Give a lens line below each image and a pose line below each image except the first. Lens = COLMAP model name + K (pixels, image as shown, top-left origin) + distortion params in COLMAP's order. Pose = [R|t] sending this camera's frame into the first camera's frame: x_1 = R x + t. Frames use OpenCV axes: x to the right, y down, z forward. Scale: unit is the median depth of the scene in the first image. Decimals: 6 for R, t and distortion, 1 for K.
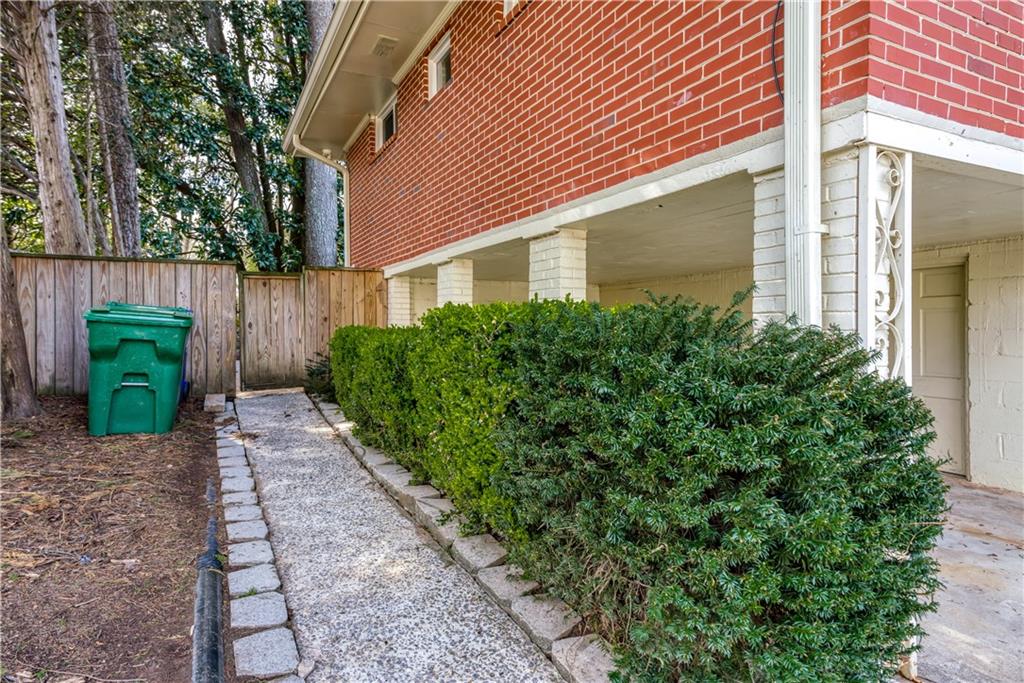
lens RADIAL K [[600.1, 0, 510.2], [0, 600.1, 339.9], [0, 0, 1]] dist [0.018359, 0.001827]
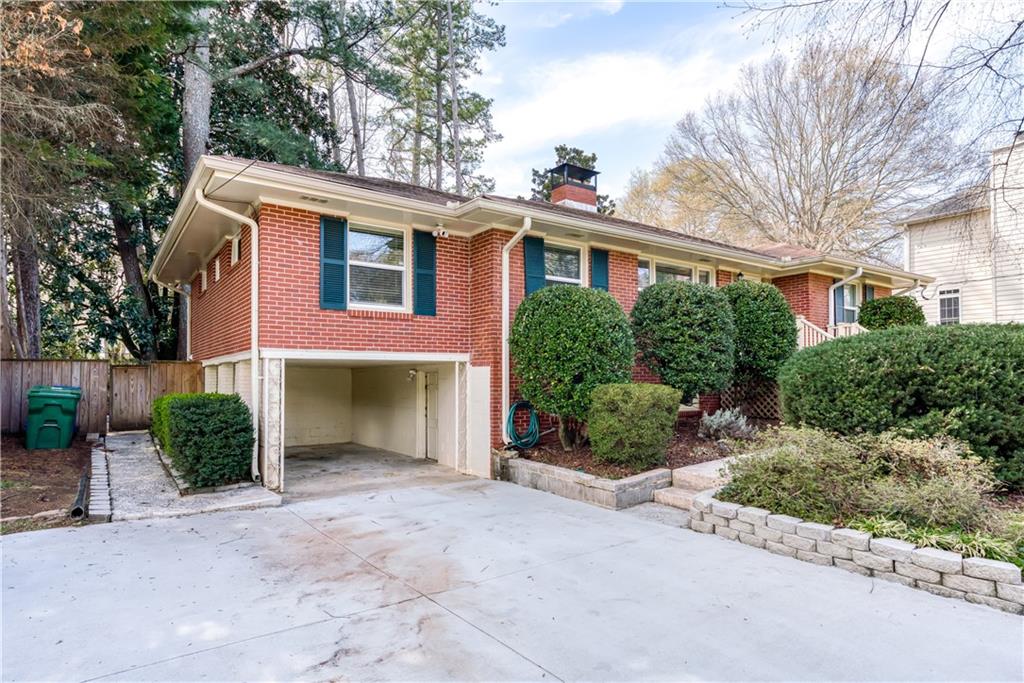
lens RADIAL K [[595.1, 0, 518.4], [0, 595.1, 374.2], [0, 0, 1]] dist [-0.000816, 0.001666]
pose [[0.988851, 0.004742, 0.148834, 0.553367], [0.000832, 0.999301, -0.037369, -0.021184], [-0.148907, 0.037076, 0.988156, -1.052676]]
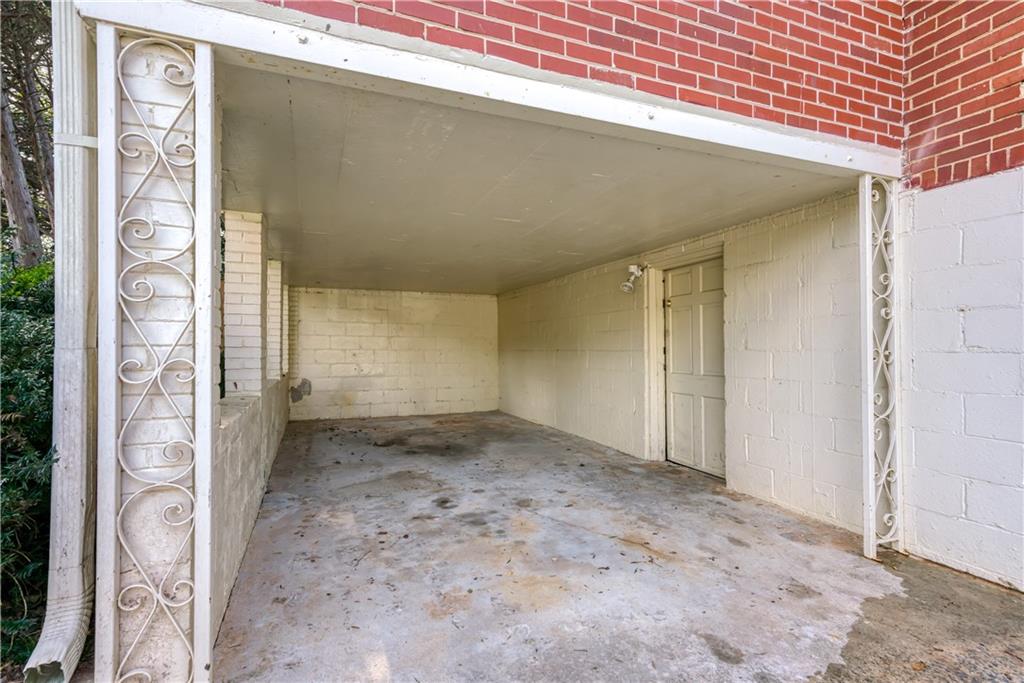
lens RADIAL K [[519.8, 0, 515.4], [0, 519.8, 347.5], [0, 0, 1]] dist [-0.001020, -0.000553]
pose [[0.996936, 0.004597, -0.078093, 0.385442], [-0.006341, 0.999735, -0.022107, 0.031030], [0.077970, 0.022535, 0.996701, 0.132386]]
